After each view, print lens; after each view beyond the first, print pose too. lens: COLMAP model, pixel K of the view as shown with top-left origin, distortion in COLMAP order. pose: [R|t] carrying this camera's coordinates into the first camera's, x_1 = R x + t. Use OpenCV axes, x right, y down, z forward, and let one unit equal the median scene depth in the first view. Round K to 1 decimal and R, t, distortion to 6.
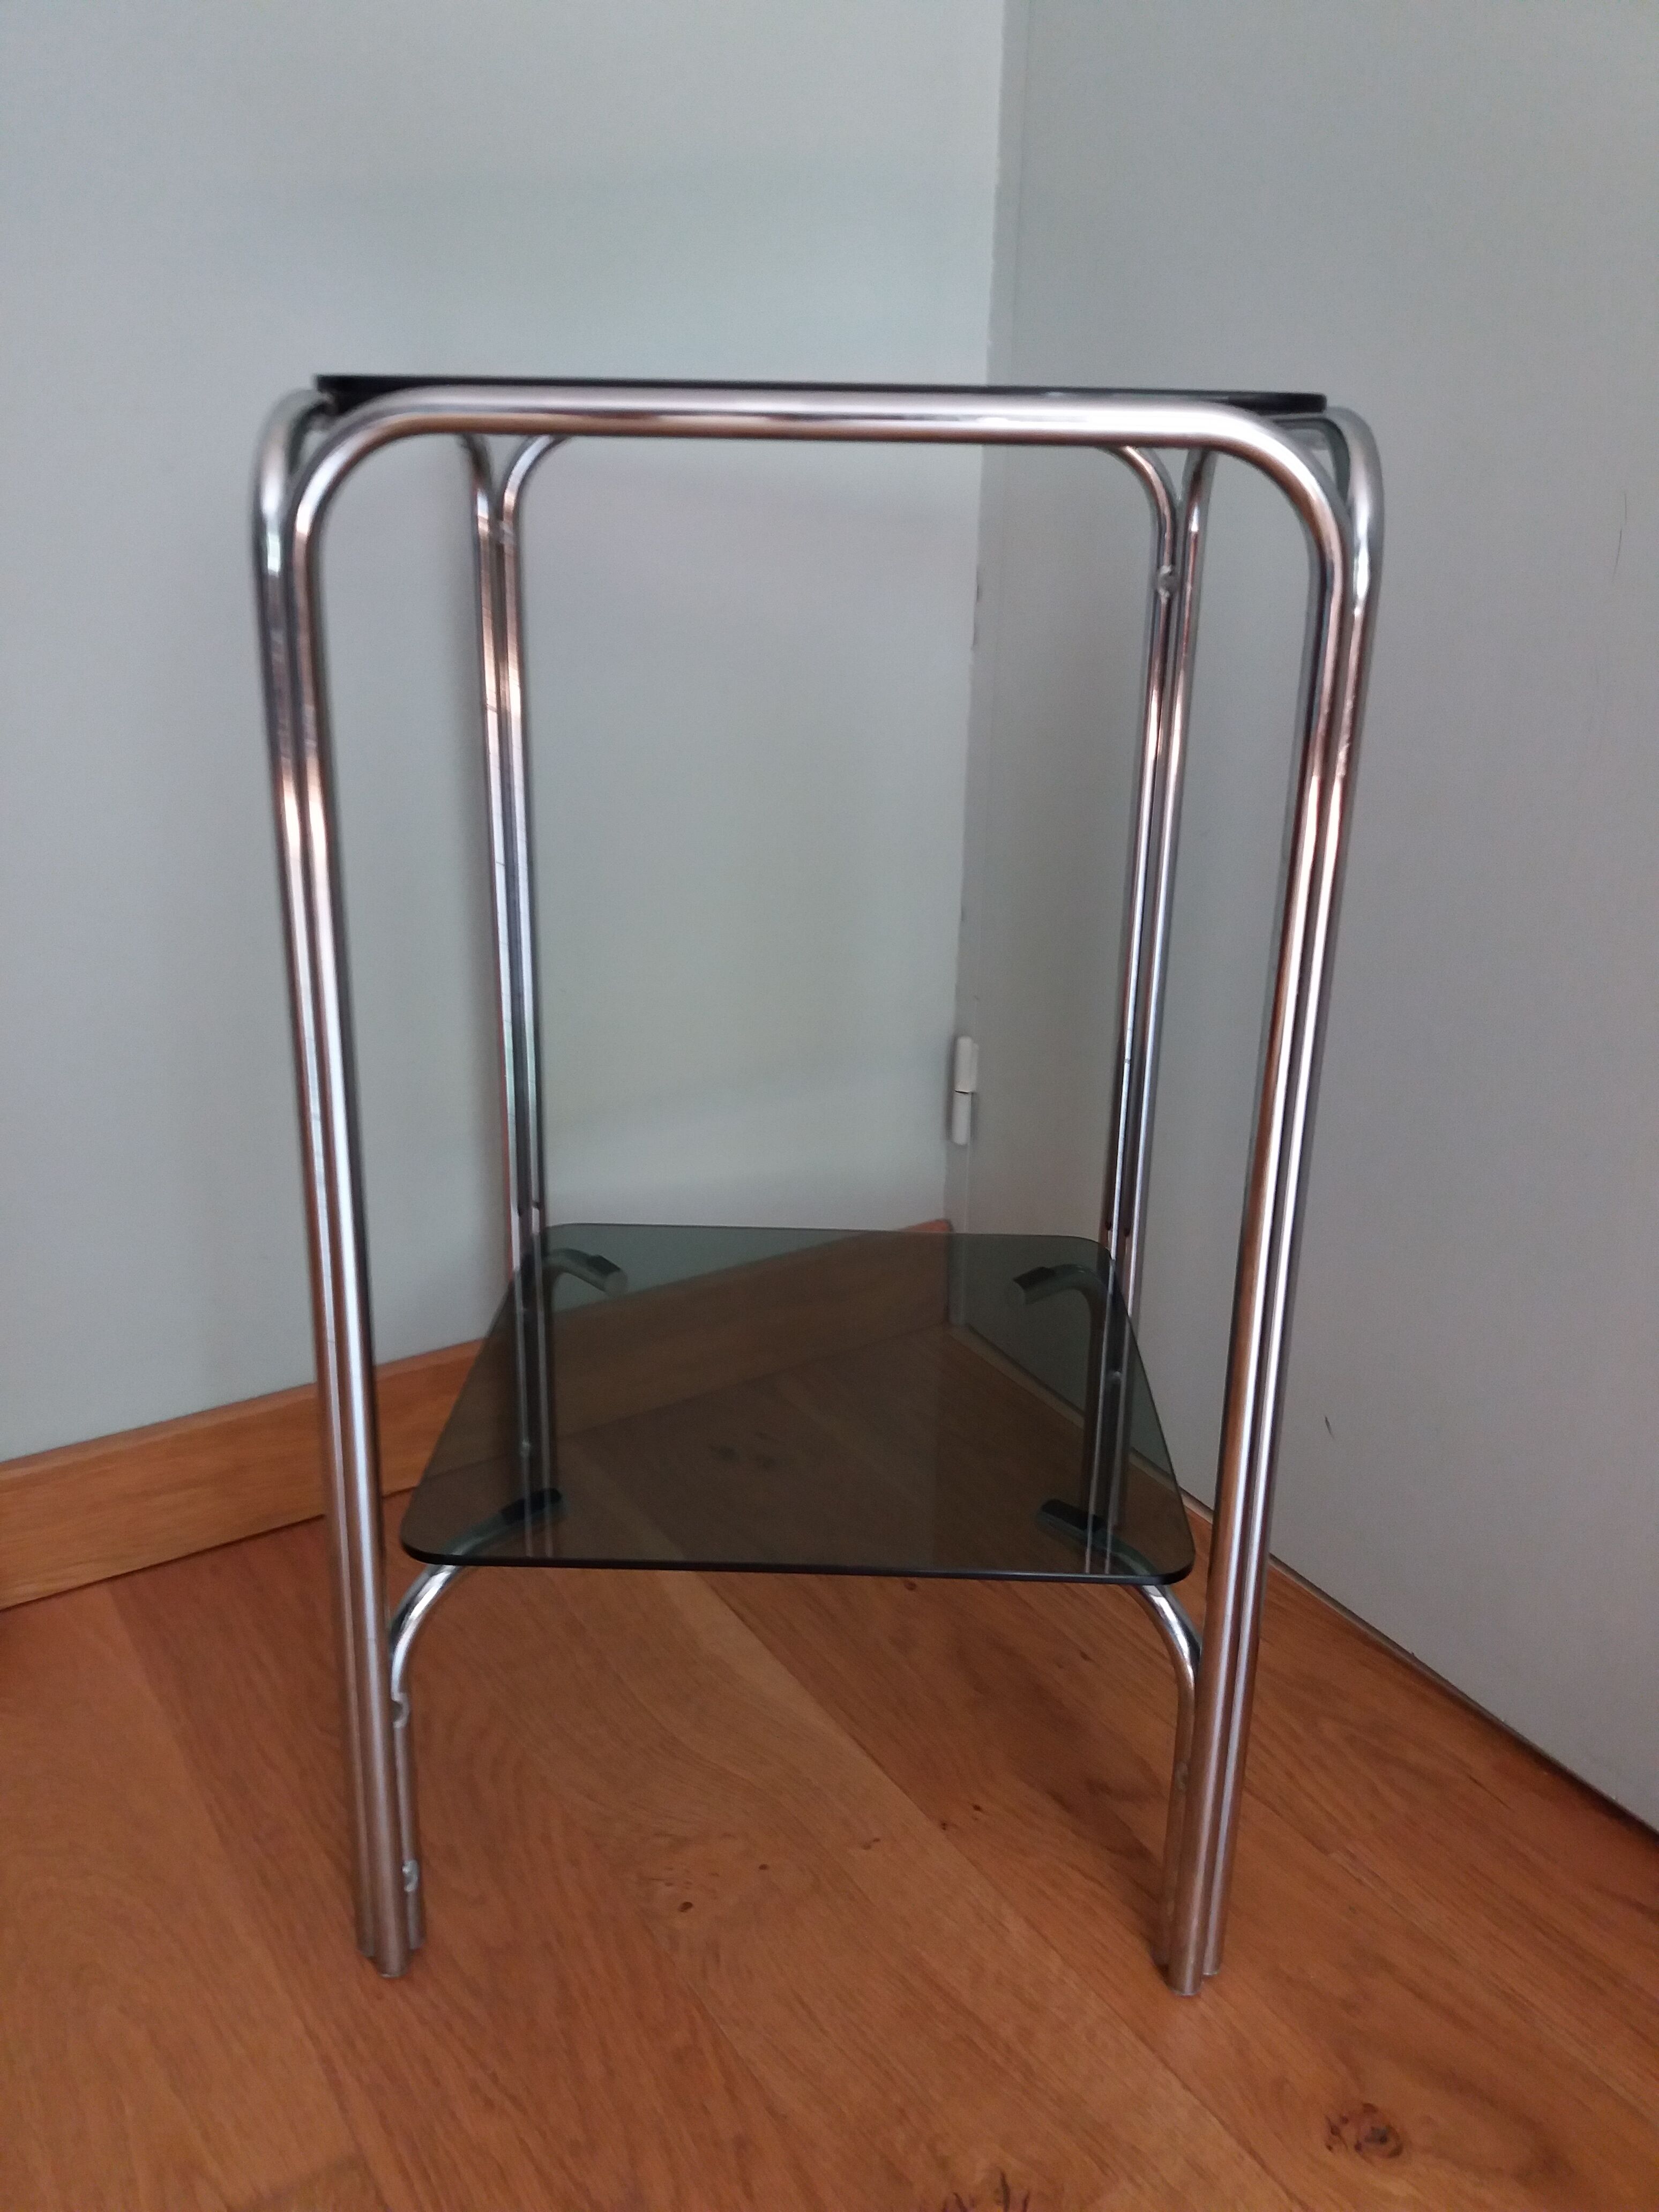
lens RADIAL K [[1825.2, 0, 839.3], [0, 1825.2, 1123.7], [0, 0, 1]] dist [-0.002666, -0.009654]
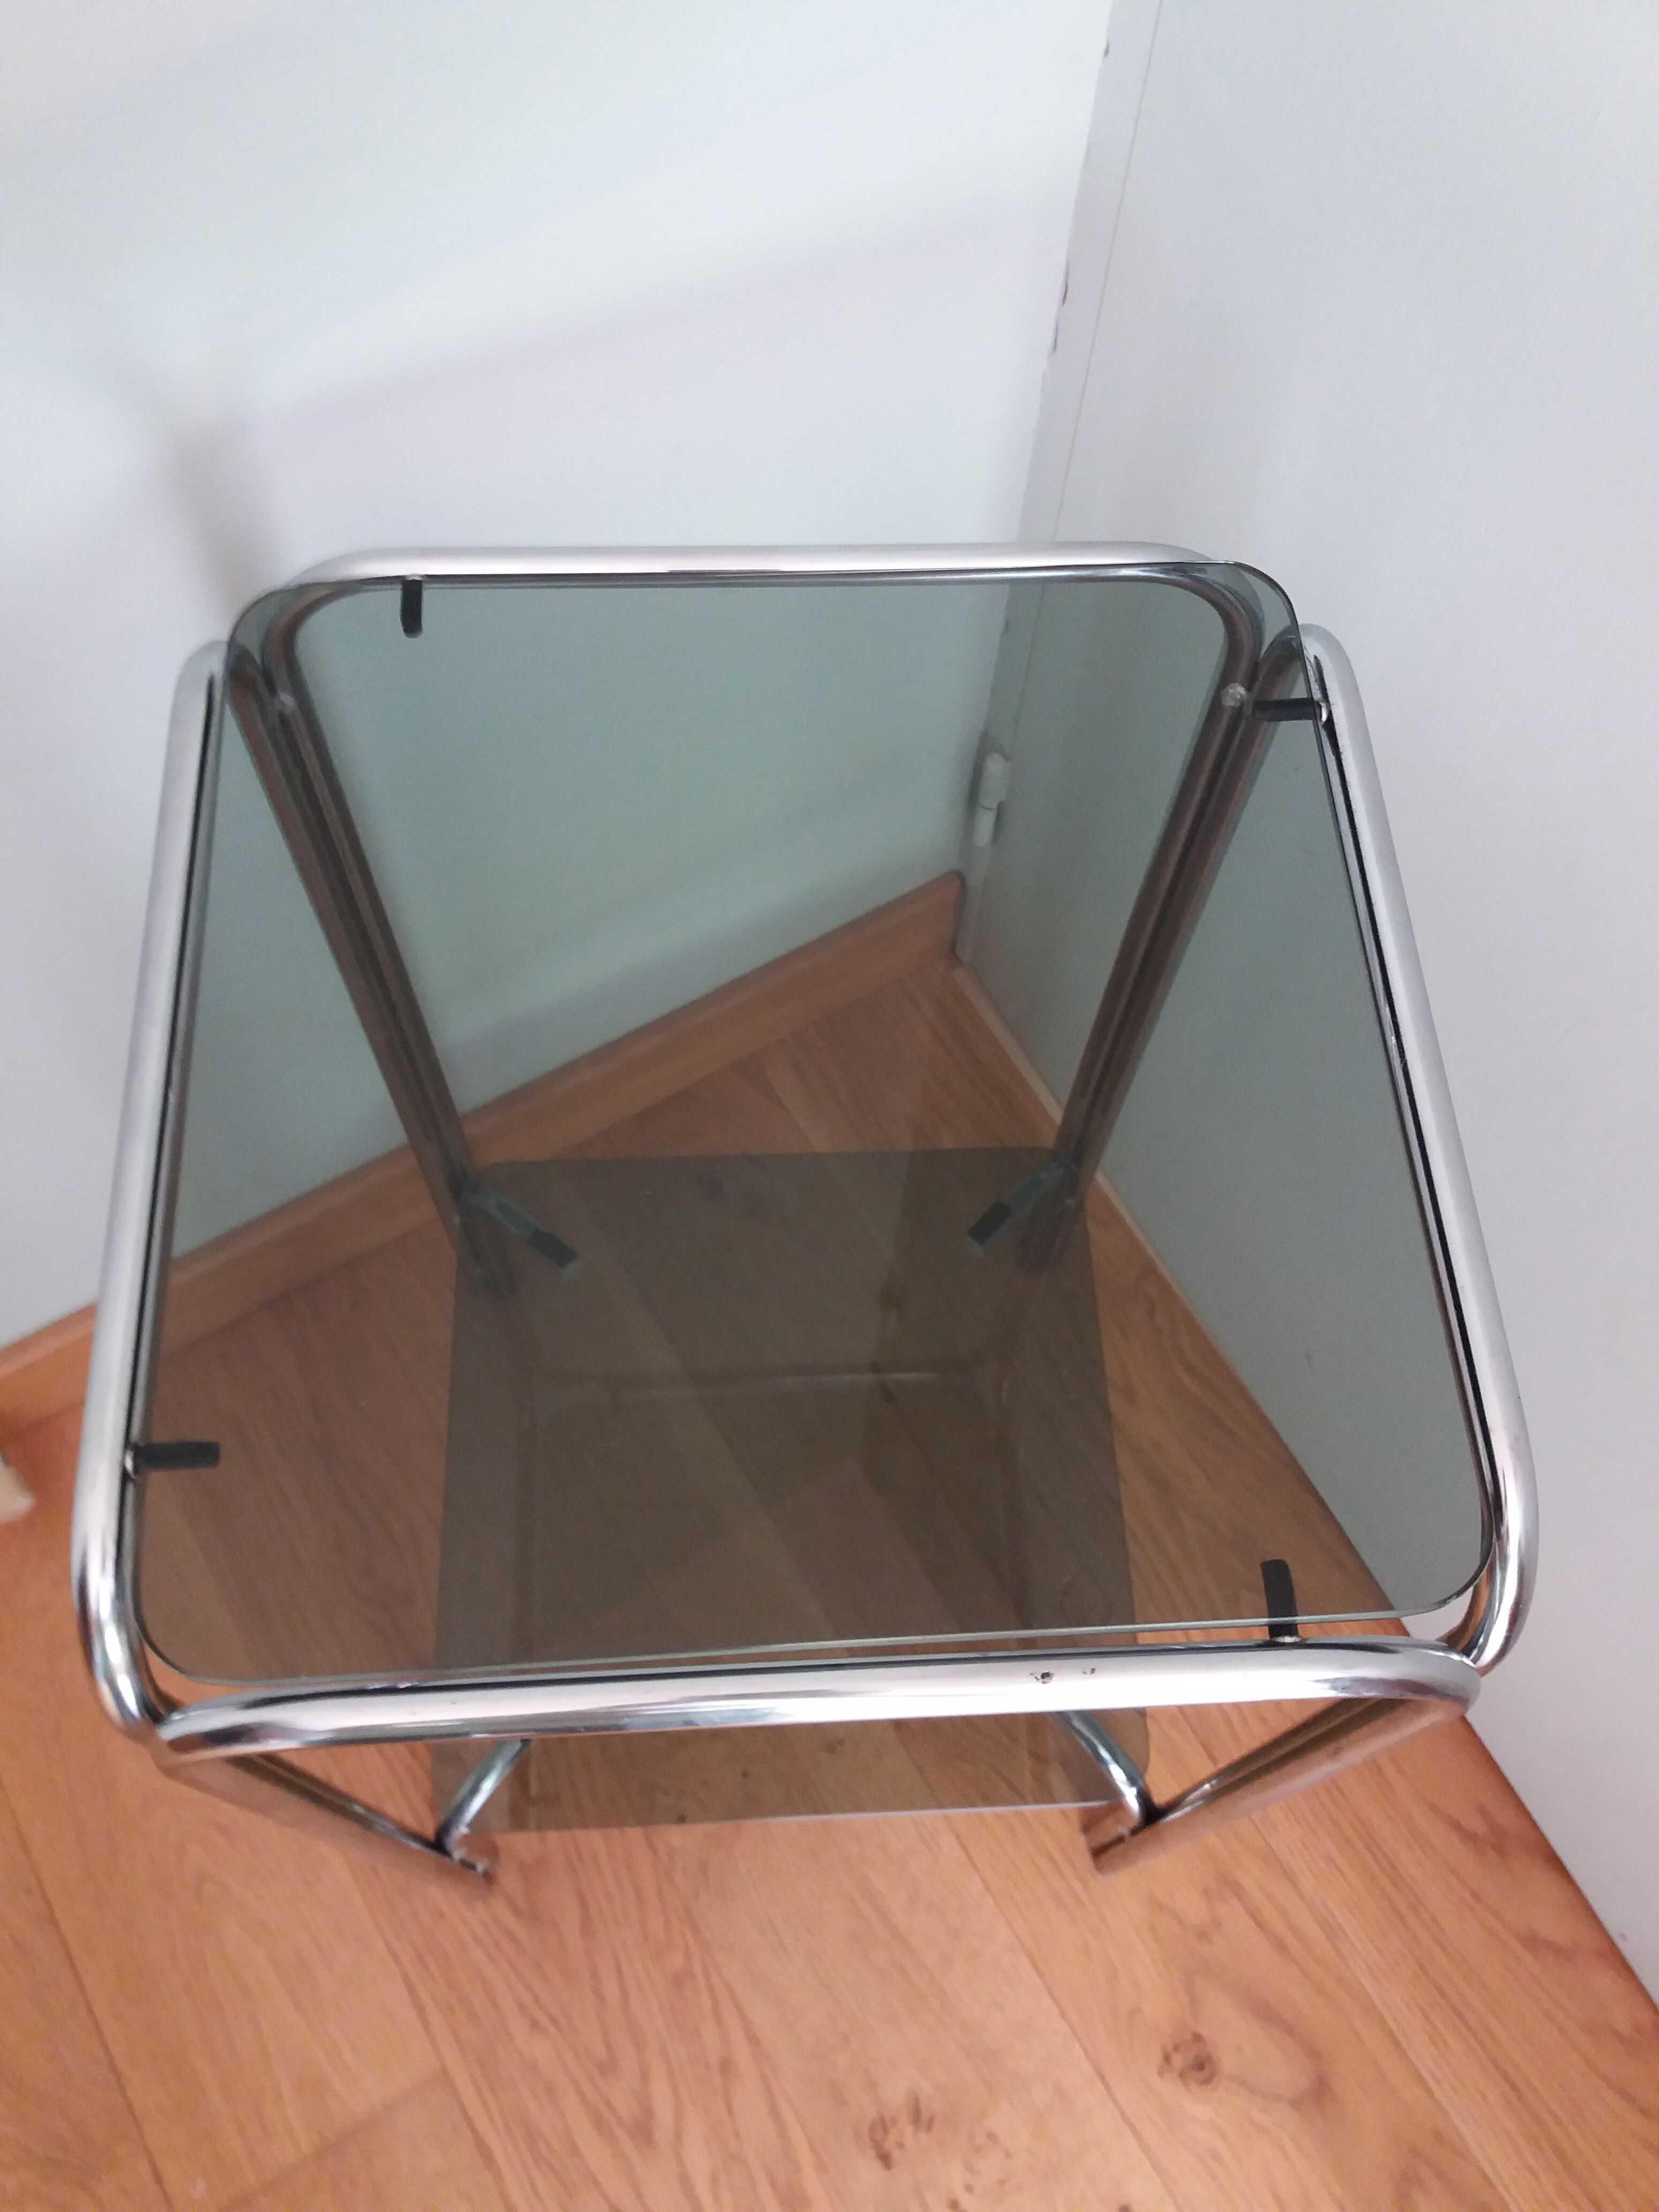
lens RADIAL K [[1842.8, 0, 843.7], [0, 1842.8, 1107.8], [0, 0, 1]] dist [-0.016234, -0.006168]
pose [[0.999335, 0.035267, 0.009273, -0.003197], [-0.032088, 0.729649, 0.683069, -0.797394], [0.017324, -0.682912, 0.730295, 0.445174]]
